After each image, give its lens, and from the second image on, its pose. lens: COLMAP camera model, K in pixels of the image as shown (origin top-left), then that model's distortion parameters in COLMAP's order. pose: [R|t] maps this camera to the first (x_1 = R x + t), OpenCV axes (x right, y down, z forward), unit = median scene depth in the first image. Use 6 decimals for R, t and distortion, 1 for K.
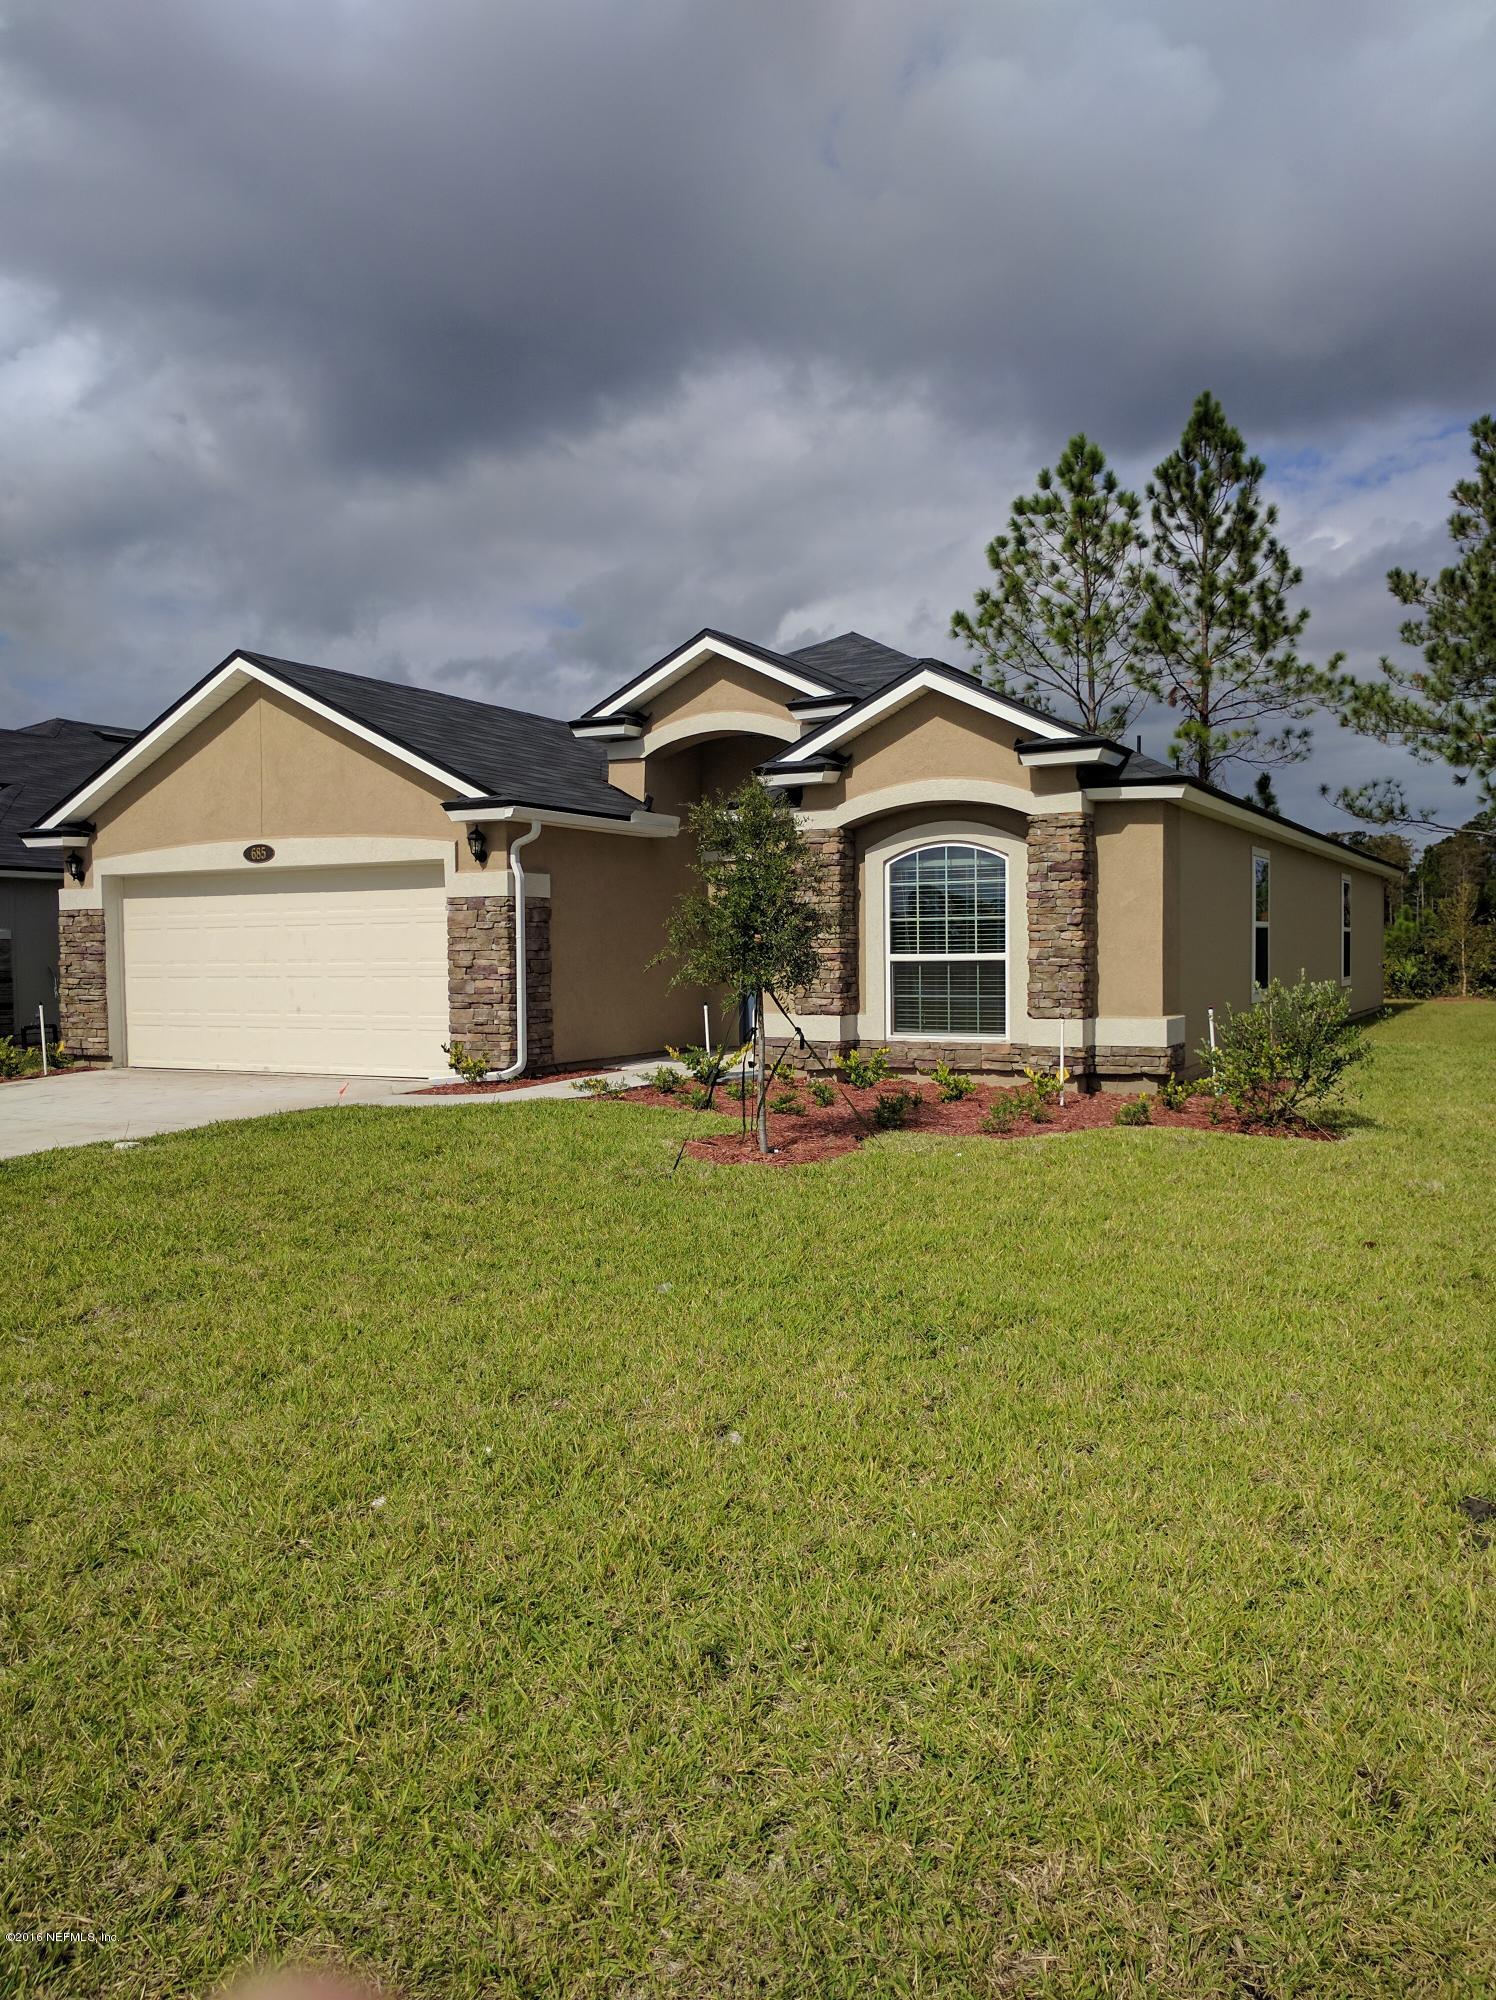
lens RADIAL K [[1498.2, 0, 738.3], [0, 1498.2, 999.3], [0, 0, 1]] dist [0.105025, -0.258186]
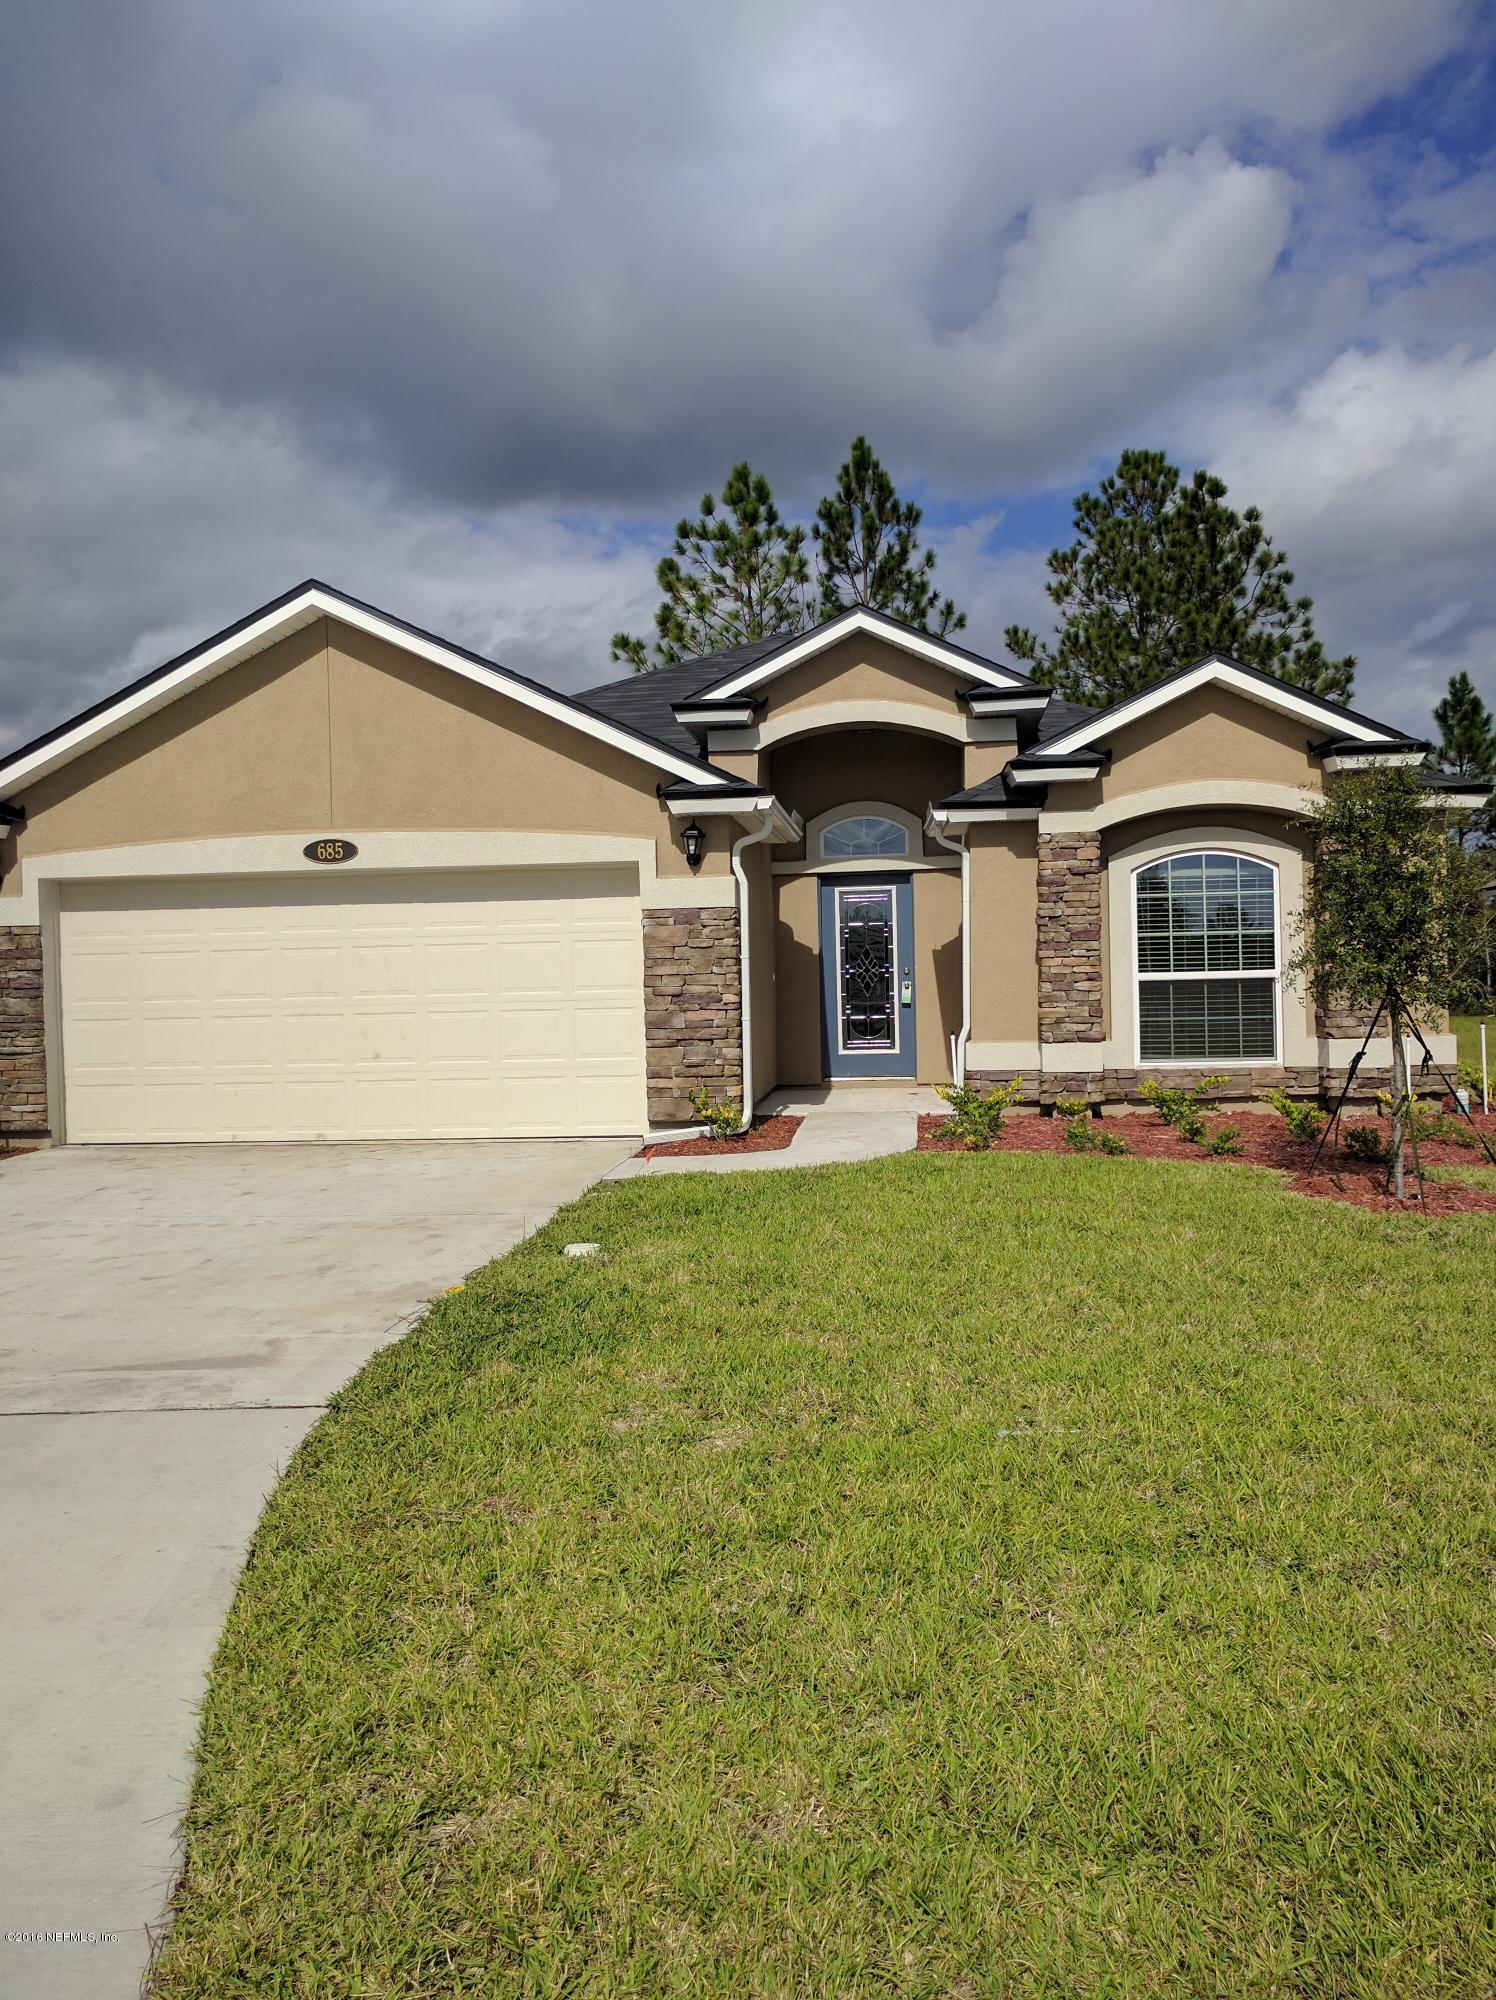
lens RADIAL K [[1498.2, 0, 738.3], [0, 1498.2, 999.3], [0, 0, 1]] dist [0.105025, -0.258186]
pose [[0.924095, -0.016555, 0.381804, -0.454882], [0.025568, 0.999501, -0.018547, -0.003495], [-0.381307, 0.026901, 0.924057, 0.246182]]
